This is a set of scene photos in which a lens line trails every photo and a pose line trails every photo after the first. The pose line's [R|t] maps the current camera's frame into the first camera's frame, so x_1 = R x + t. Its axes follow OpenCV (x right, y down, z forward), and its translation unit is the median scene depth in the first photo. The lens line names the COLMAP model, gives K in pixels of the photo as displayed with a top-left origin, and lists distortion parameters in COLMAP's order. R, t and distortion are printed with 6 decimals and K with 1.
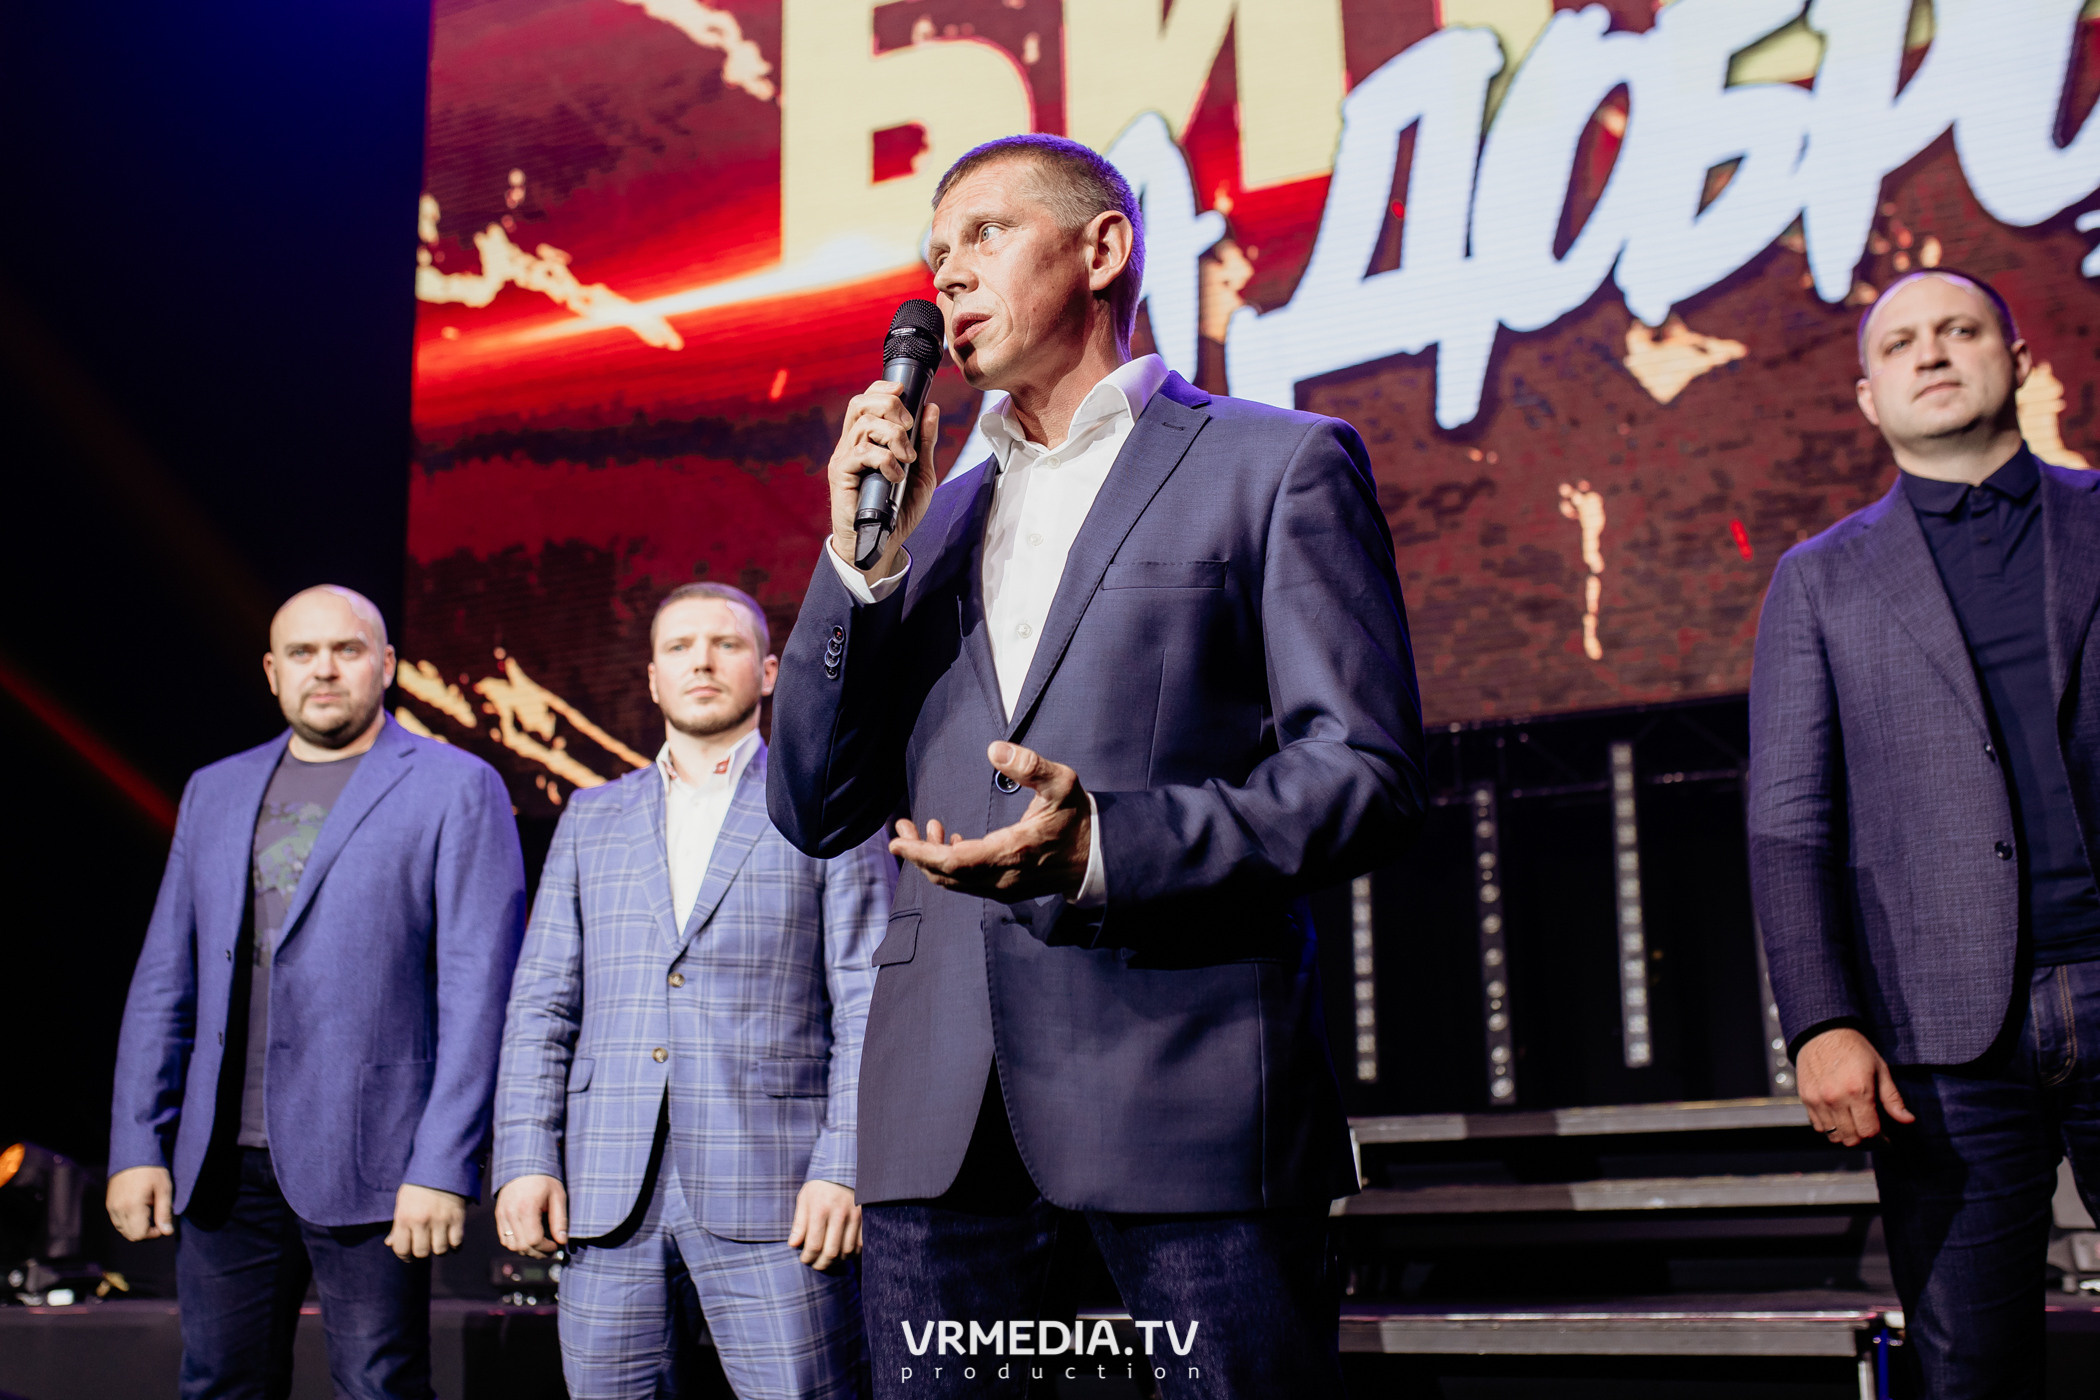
lens RADIAL K [[2425.2, 0, 911.4], [0, 2425.2, 702.2], [0, 0, 1]] dist [0.058211, 0.007568]
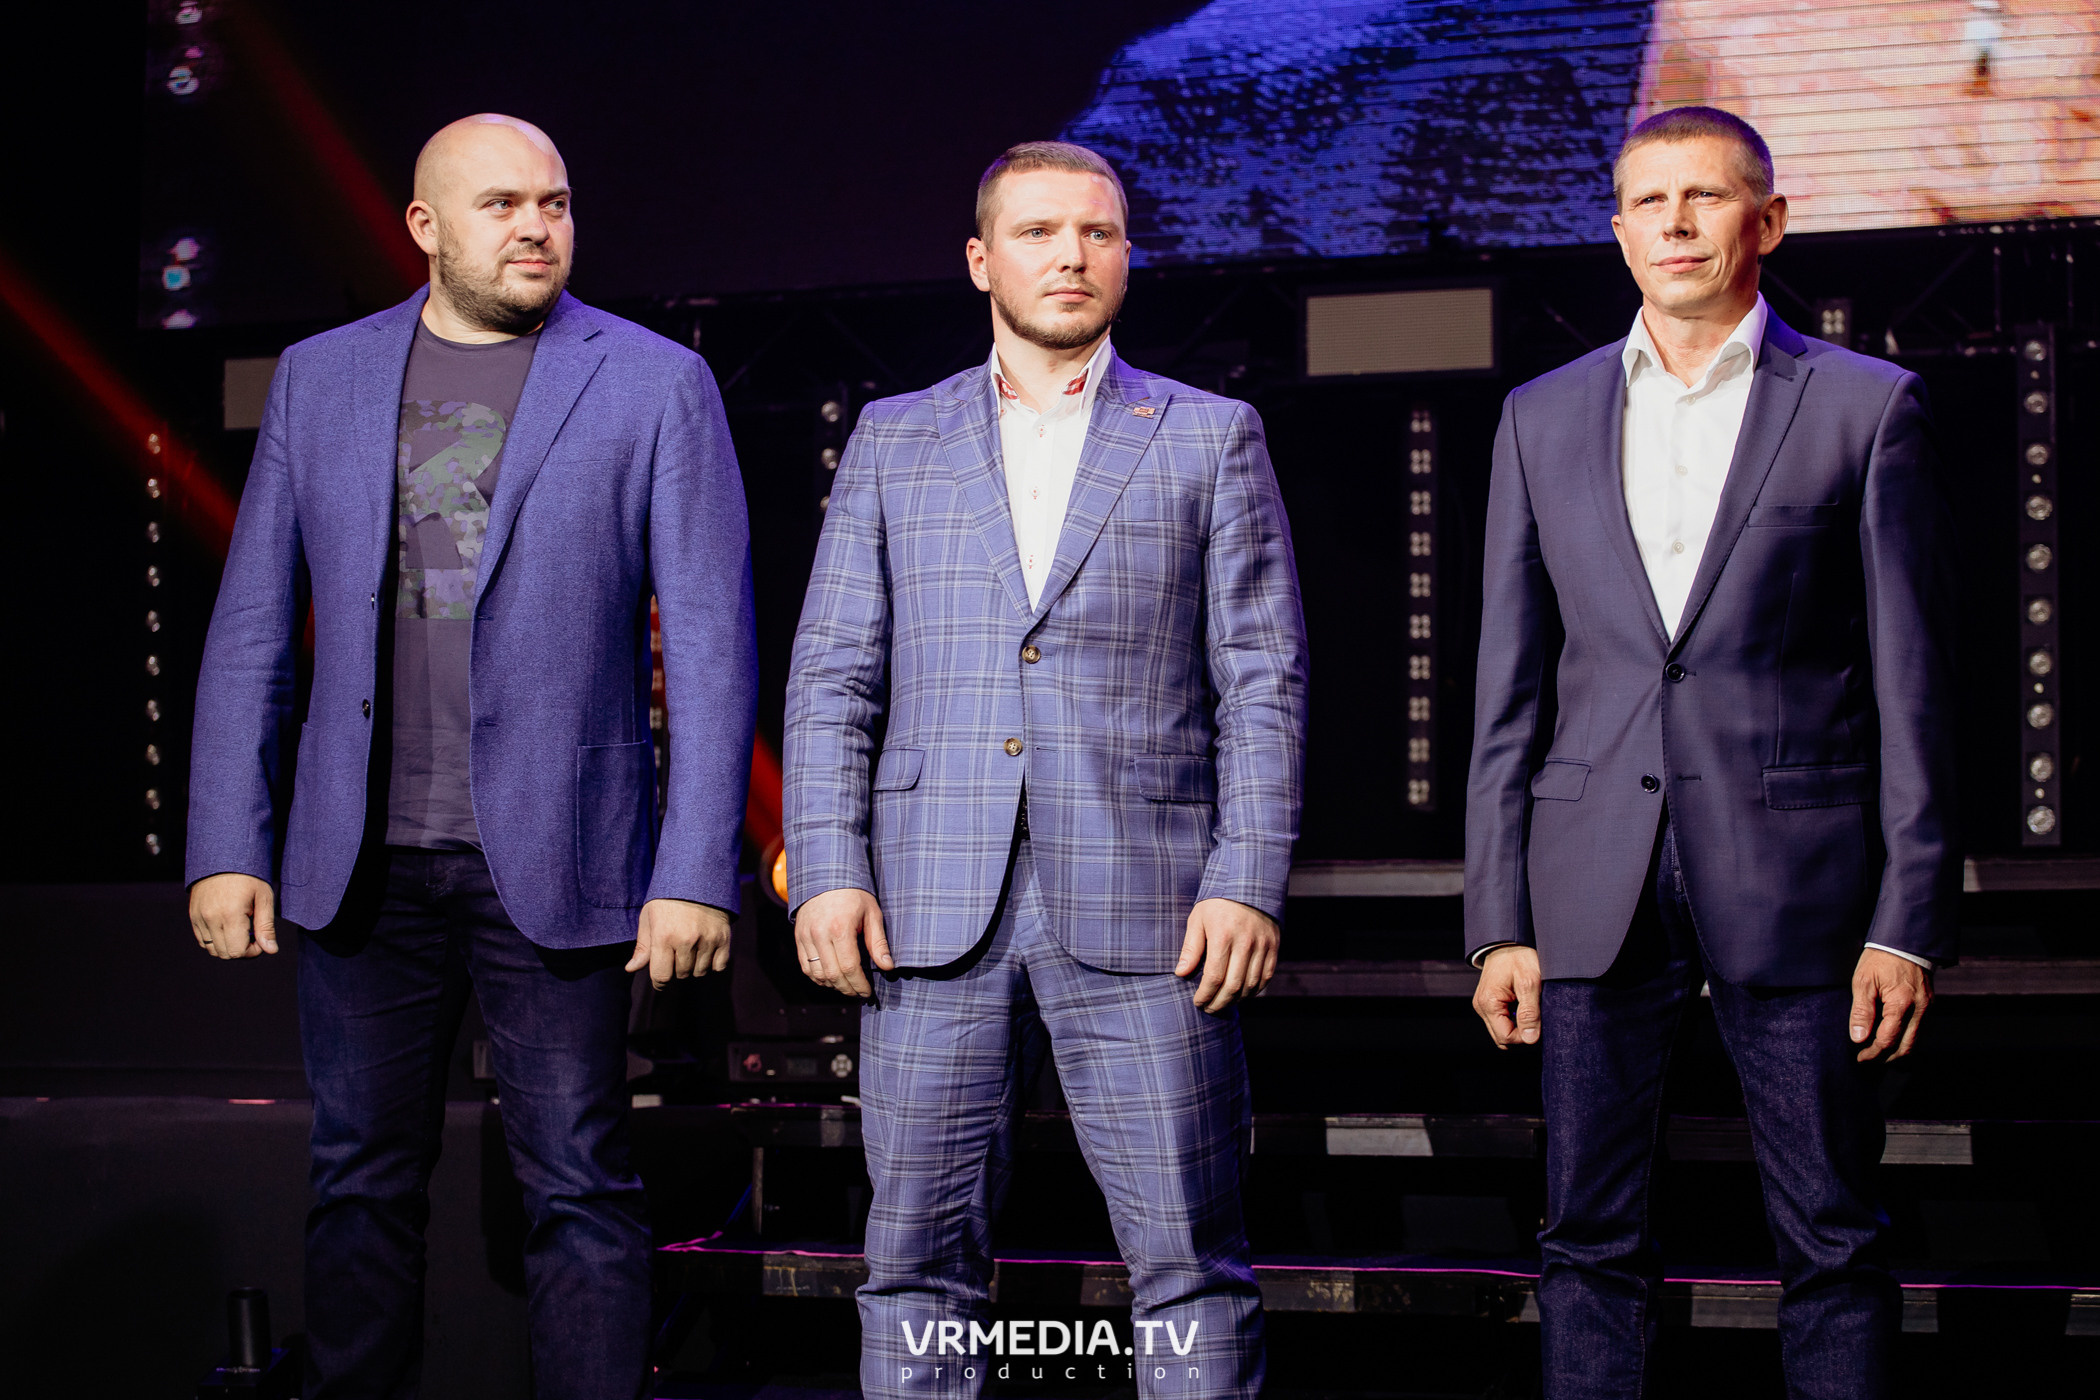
lens RADIAL K [[4453.6, 0, 1050.0], [0, 4453.6, 700.0], [0, 0, 1]] dist [-0.060729, -0.672630]
pose [[0.999690, 0.020435, 0.014223, -0.105047], [-0.022138, 0.990975, 0.132209, -0.062591], [-0.011393, -0.132483, 0.991120, -0.439273]]
